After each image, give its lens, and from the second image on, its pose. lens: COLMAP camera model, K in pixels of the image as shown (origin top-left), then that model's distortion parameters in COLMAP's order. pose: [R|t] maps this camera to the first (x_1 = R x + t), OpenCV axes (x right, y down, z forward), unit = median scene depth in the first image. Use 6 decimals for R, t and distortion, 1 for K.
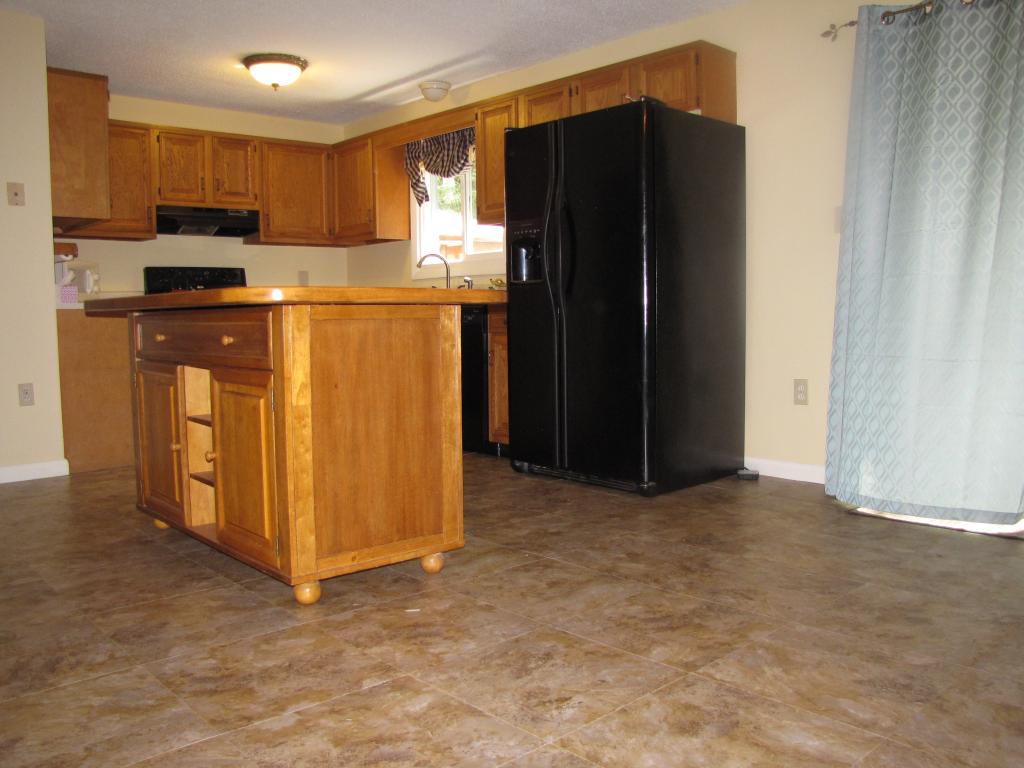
lens RADIAL K [[859.8, 0, 512.0], [0, 859.8, 384.0], [0, 0, 1]] dist [-0.182390, 0.163501]
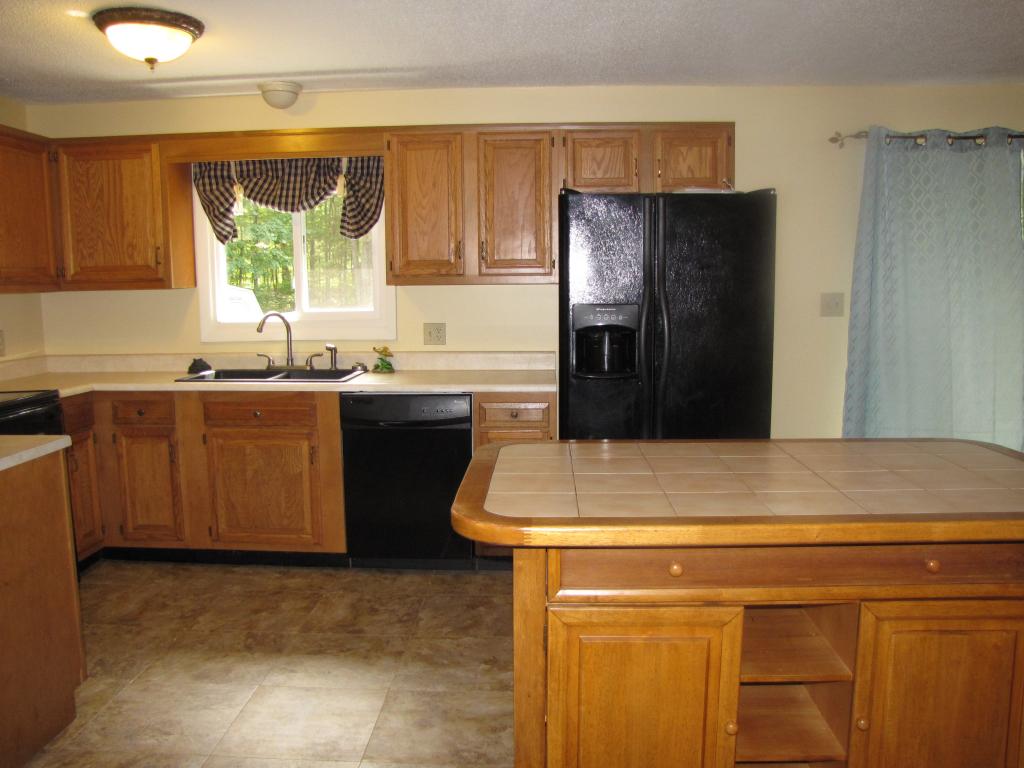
lens RADIAL K [[859.8, 0, 512.0], [0, 859.8, 384.0], [0, 0, 1]] dist [-0.182390, 0.163501]
pose [[0.696575, -0.084142, 0.712533, -0.495191], [0.069598, 0.996340, 0.049618, -0.113037], [-0.714100, 0.015028, 0.699882, 0.331953]]
